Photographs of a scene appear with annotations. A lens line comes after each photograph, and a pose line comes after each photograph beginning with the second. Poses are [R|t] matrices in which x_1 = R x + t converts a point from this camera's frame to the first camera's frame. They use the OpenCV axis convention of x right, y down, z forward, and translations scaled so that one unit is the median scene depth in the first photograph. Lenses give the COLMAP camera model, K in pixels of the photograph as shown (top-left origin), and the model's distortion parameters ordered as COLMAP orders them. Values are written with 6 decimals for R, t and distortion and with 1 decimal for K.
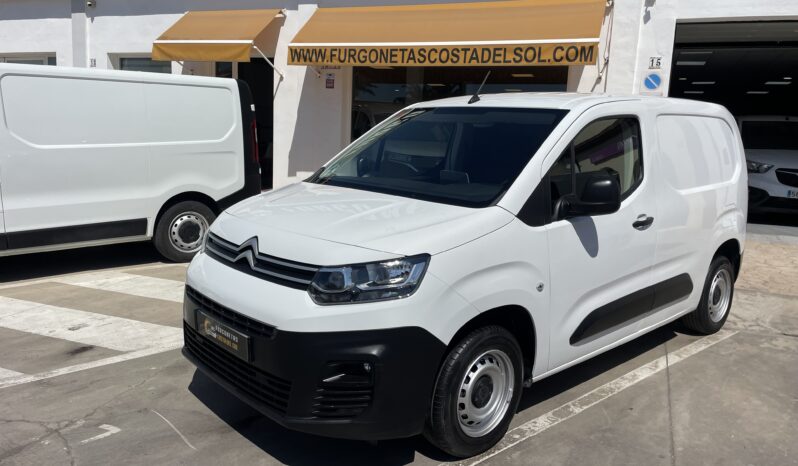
lens RADIAL K [[601.4, 0, 399.6], [0, 601.4, 231.6], [0, 0, 1]] dist [0.084843, -0.100718]
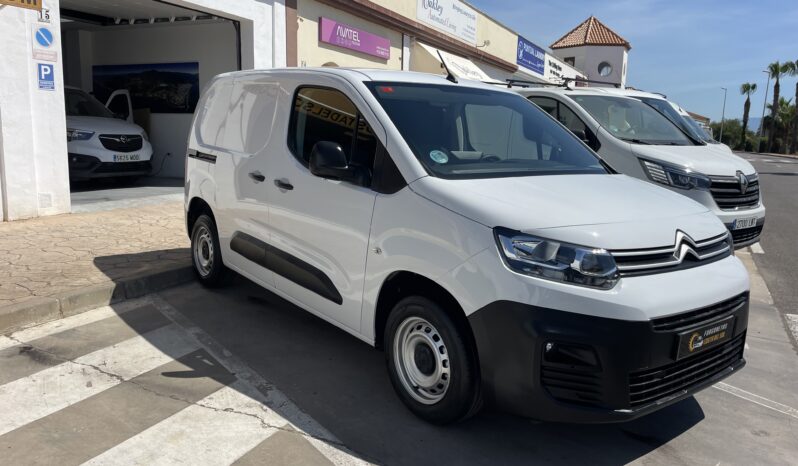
lens RADIAL K [[601.4, 0, 394.9], [0, 601.4, 230.4], [0, 0, 1]] dist [0.084843, -0.100718]
pose [[0.084246, -0.198515, 0.976470, -0.445611], [0.133913, 0.973320, 0.186321, -0.084418], [-0.987406, 0.115065, 0.108582, 0.491615]]
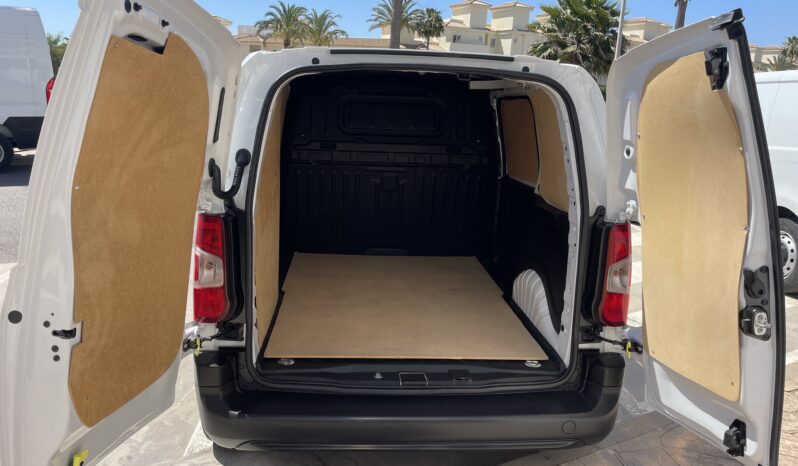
lens RADIAL K [[601.4, 0, 392.2], [0, 601.4, 232.7], [0, 0, 1]] dist [0.084843, -0.100718]
pose [[-0.619732, 0.118504, -0.775815, 0.526345], [-0.190560, 0.936230, 0.295229, -0.144562], [0.761328, 0.330802, -0.557629, 0.864680]]
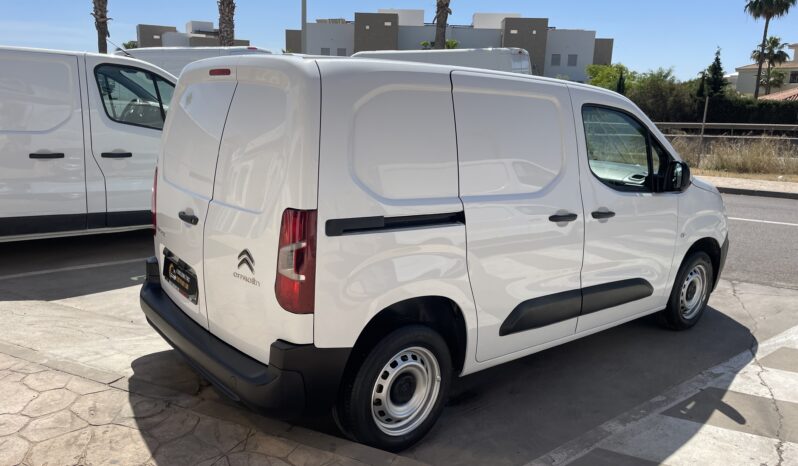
lens RADIAL K [[601.4, 0, 391.6], [0, 601.4, 228.4], [0, 0, 1]] dist [0.084843, -0.100718]
pose [[-0.995480, -0.084441, 0.043474, 0.166699], [-0.062536, 0.927274, 0.369122, -0.187965], [-0.071481, 0.364735, -0.928363, 1.061878]]
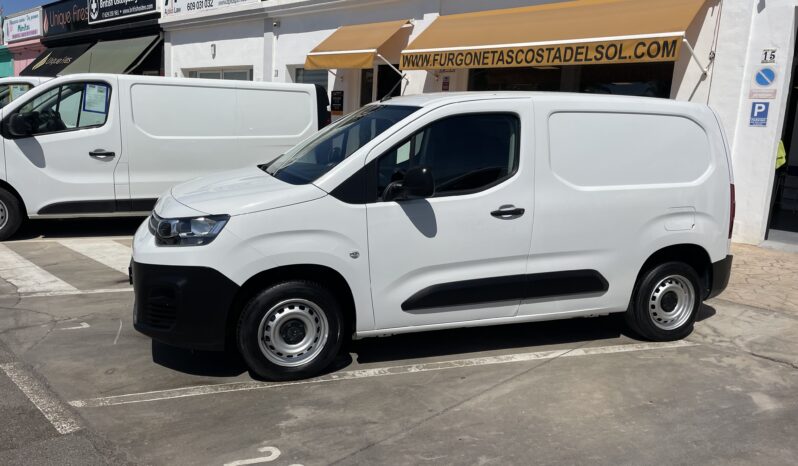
lens RADIAL K [[601.4, 0, 389.3], [0, 601.4, 234.9], [0, 0, 1]] dist [0.084843, -0.100718]
pose [[0.920866, 0.076427, -0.382315, 0.286039], [-0.076146, 0.996970, 0.015890, 0.011003], [0.382371, 0.014480, 0.923895, -0.028995]]
